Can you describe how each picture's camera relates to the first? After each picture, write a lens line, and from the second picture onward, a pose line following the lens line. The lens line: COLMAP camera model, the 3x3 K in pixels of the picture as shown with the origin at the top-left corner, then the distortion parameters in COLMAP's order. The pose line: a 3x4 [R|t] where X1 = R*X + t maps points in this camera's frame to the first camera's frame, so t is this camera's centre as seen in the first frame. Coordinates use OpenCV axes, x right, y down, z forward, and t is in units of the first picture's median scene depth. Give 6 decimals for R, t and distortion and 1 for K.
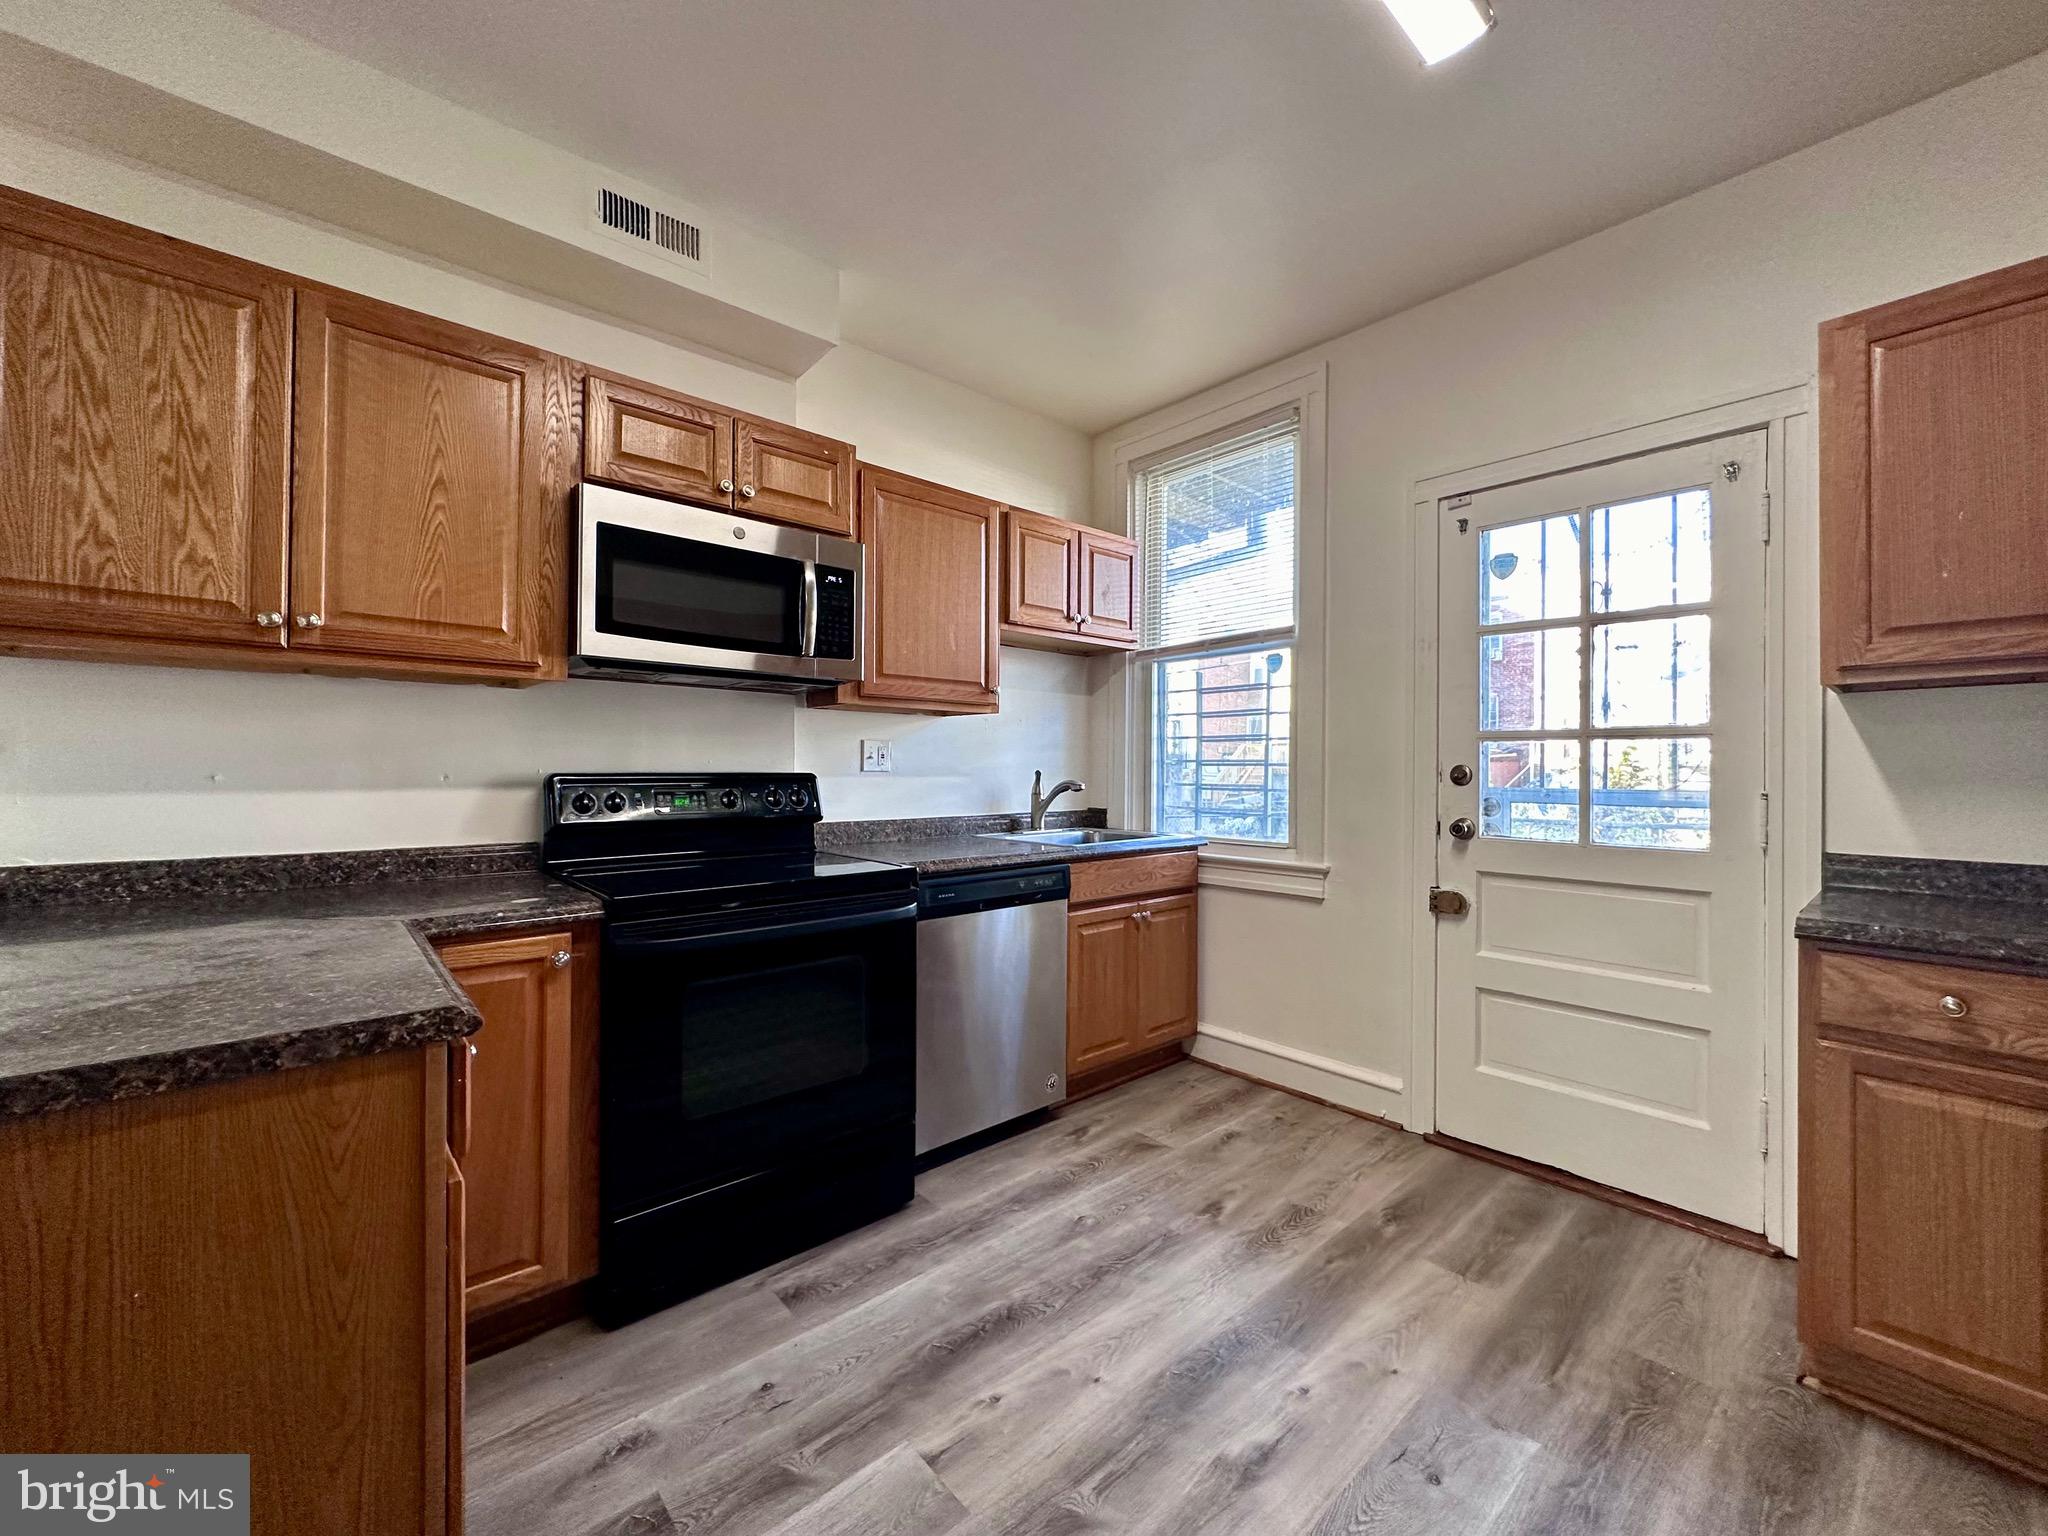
lens RADIAL K [[813.9, 0, 1020.3], [0, 813.9, 766.7], [0, 0, 1]] dist [-0.002693, 0.000264]
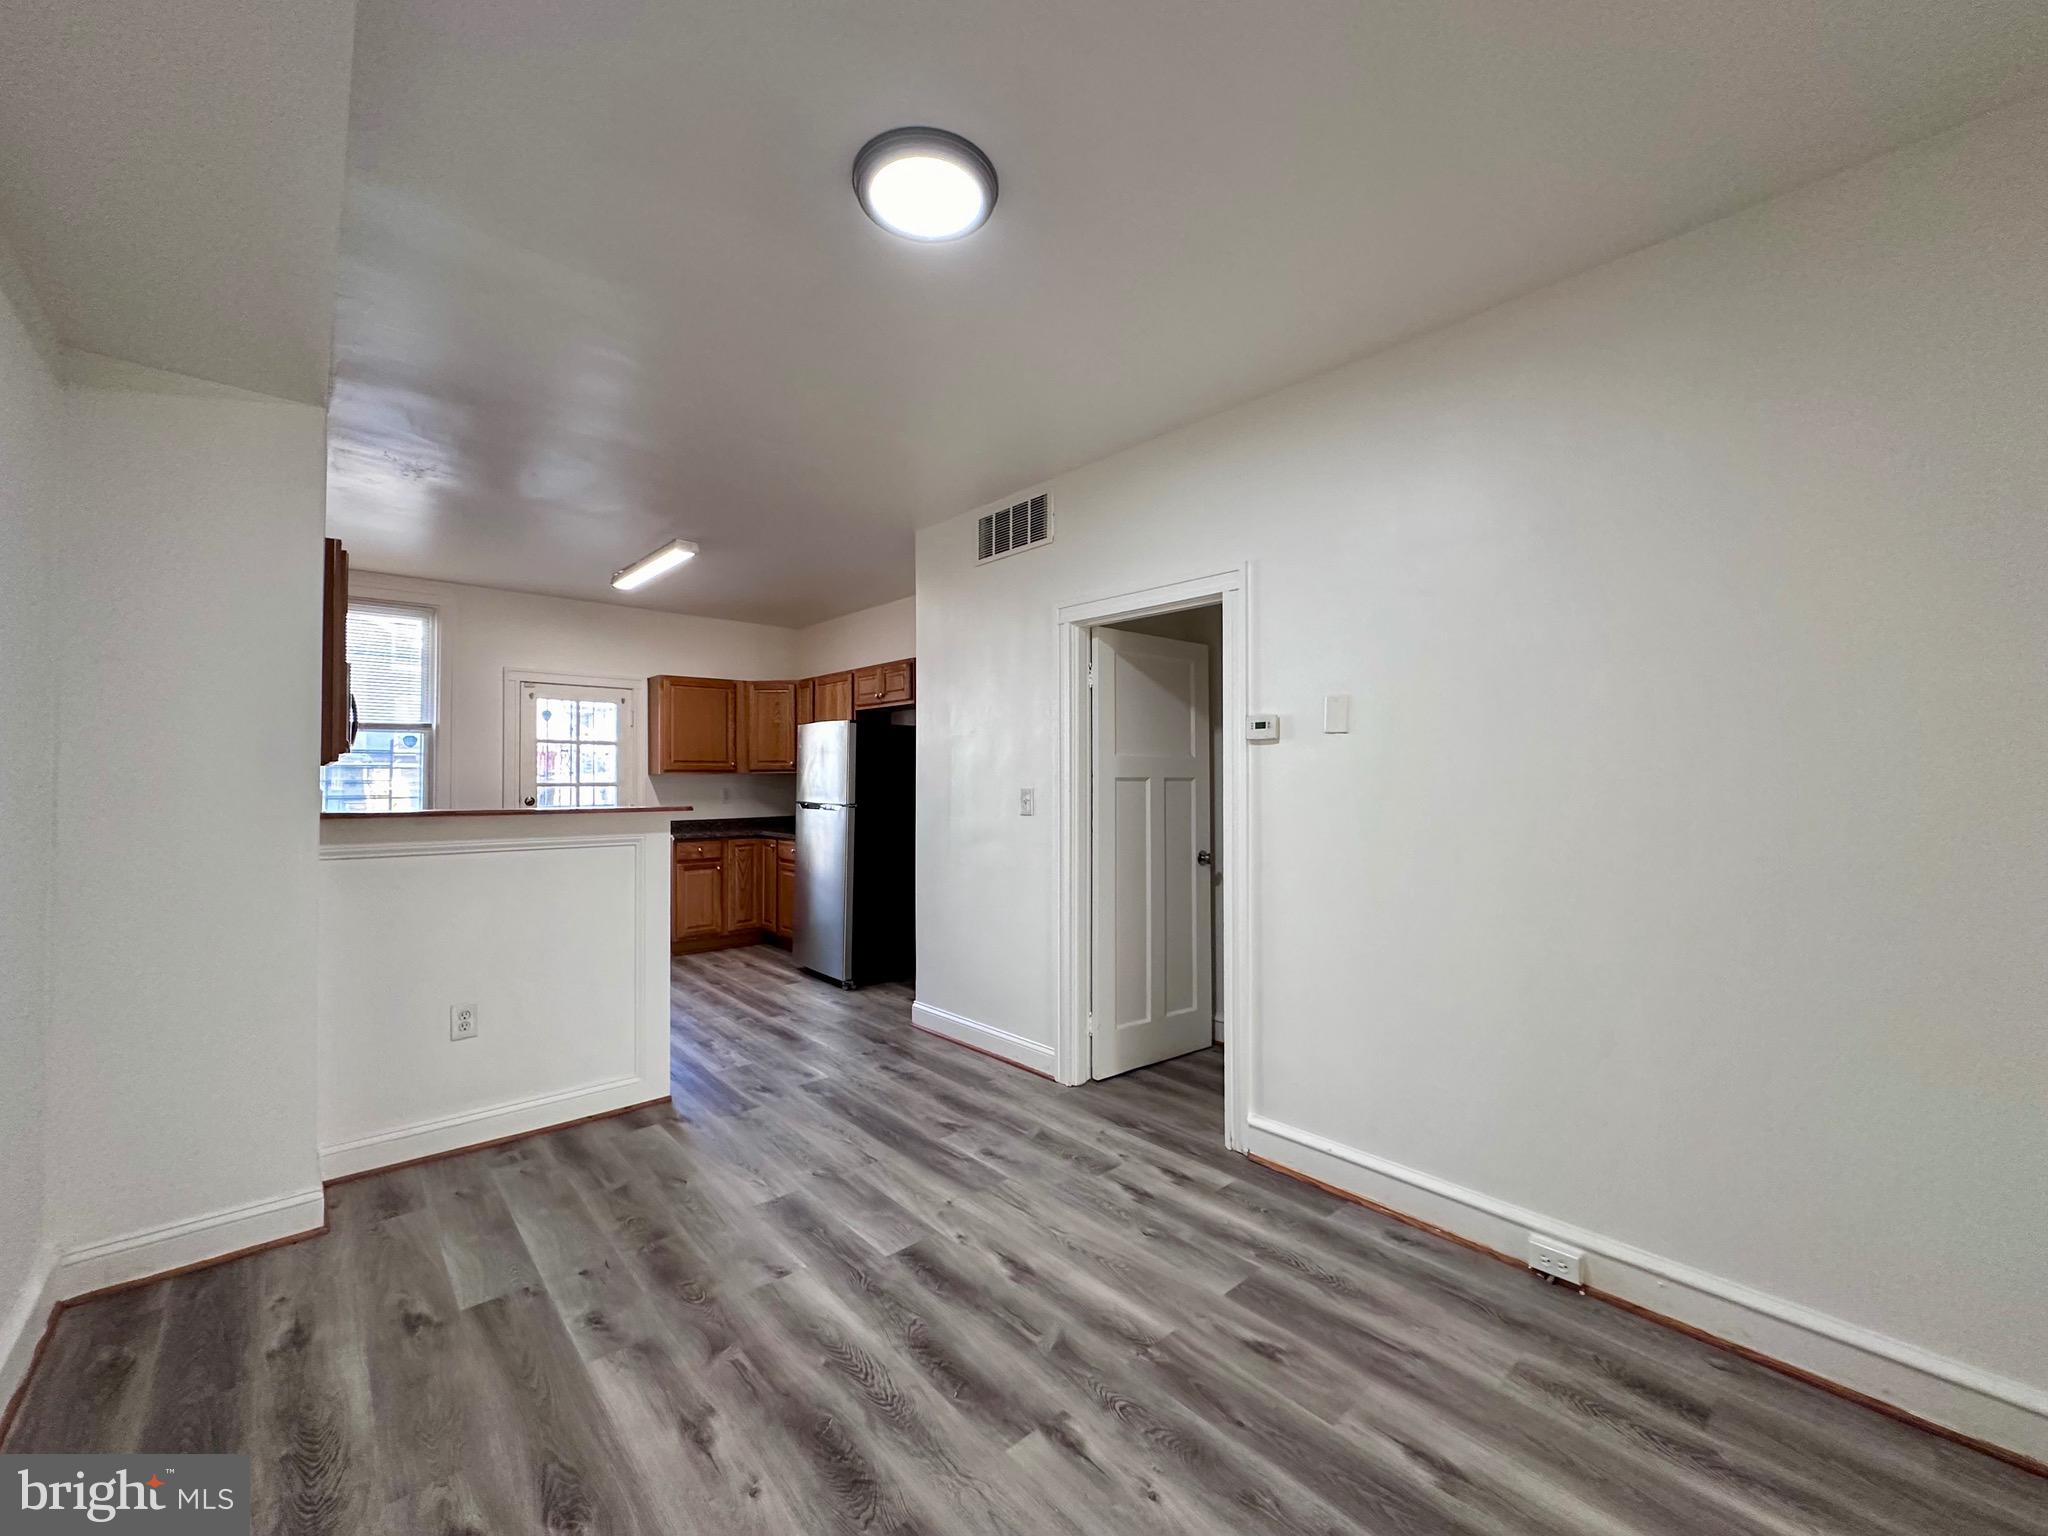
lens RADIAL K [[813.9, 0, 1020.3], [0, 813.9, 766.7], [0, 0, 1]] dist [-0.002693, 0.000264]
pose [[-0.007113, 0.008161, 0.999941, -1.986130], [0.000046, 0.999967, -0.008160, -0.075633], [-0.999975, -0.000012, -0.007113, -0.441818]]
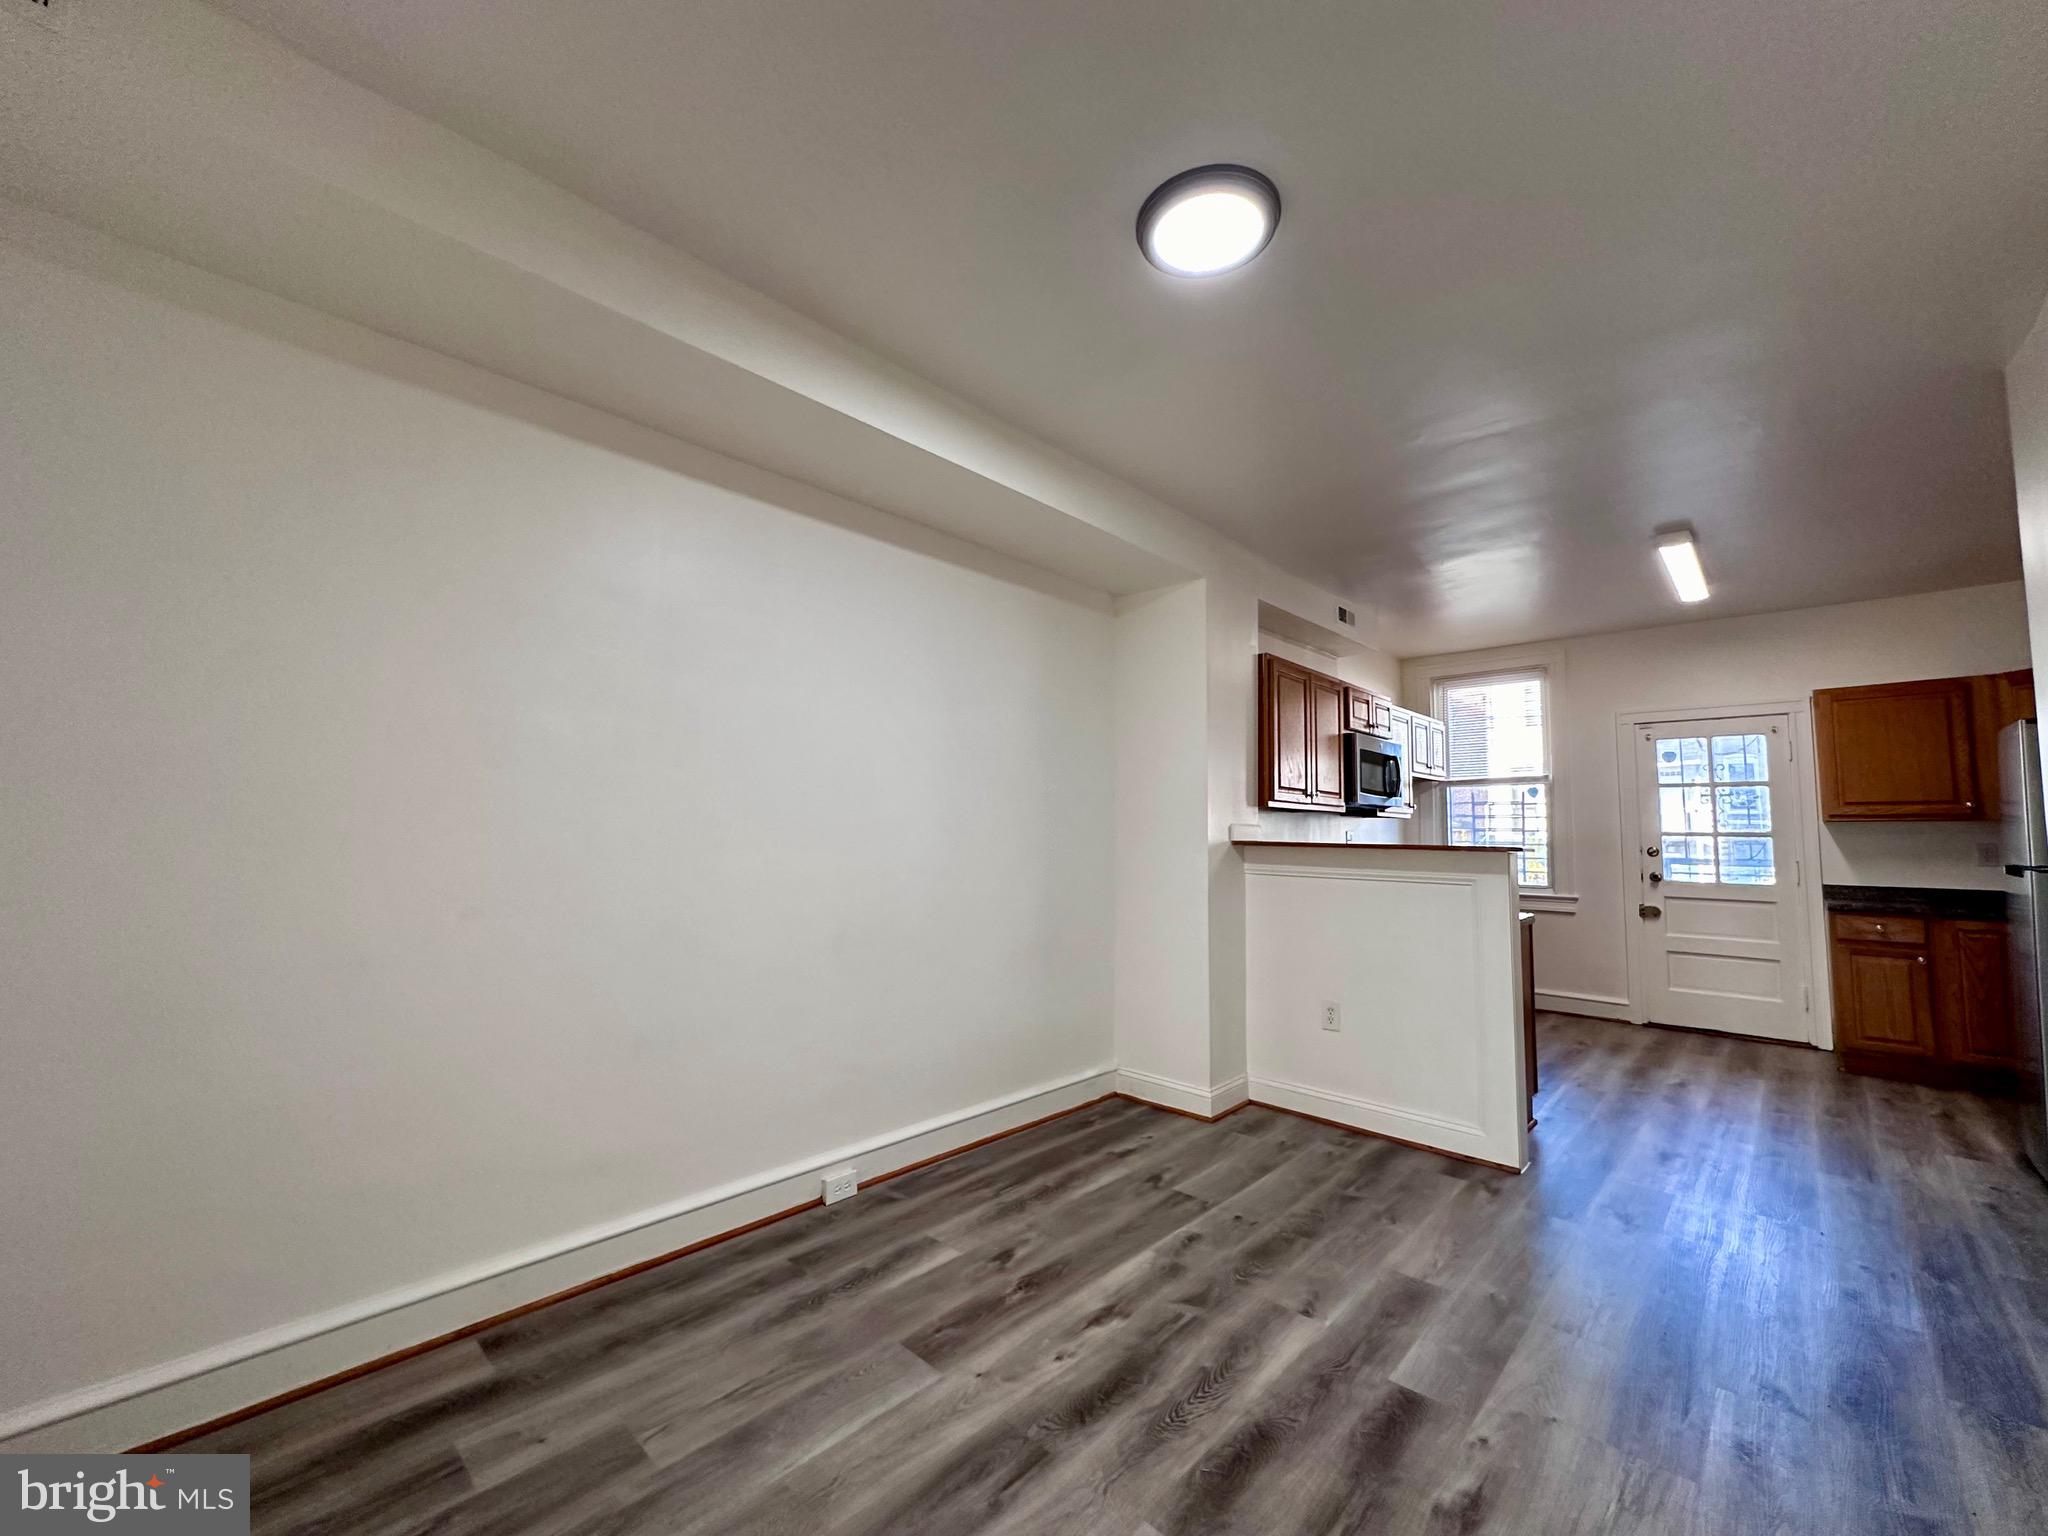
lens RADIAL K [[813.9, 0, 1020.3], [0, 813.9, 766.7], [0, 0, 1]] dist [-0.002693, 0.000264]
pose [[0.996077, 0.012660, 0.087586, -1.446002], [-0.005648, 0.996791, -0.079852, -0.035916], [-0.088315, 0.079044, 0.992951, -1.107670]]
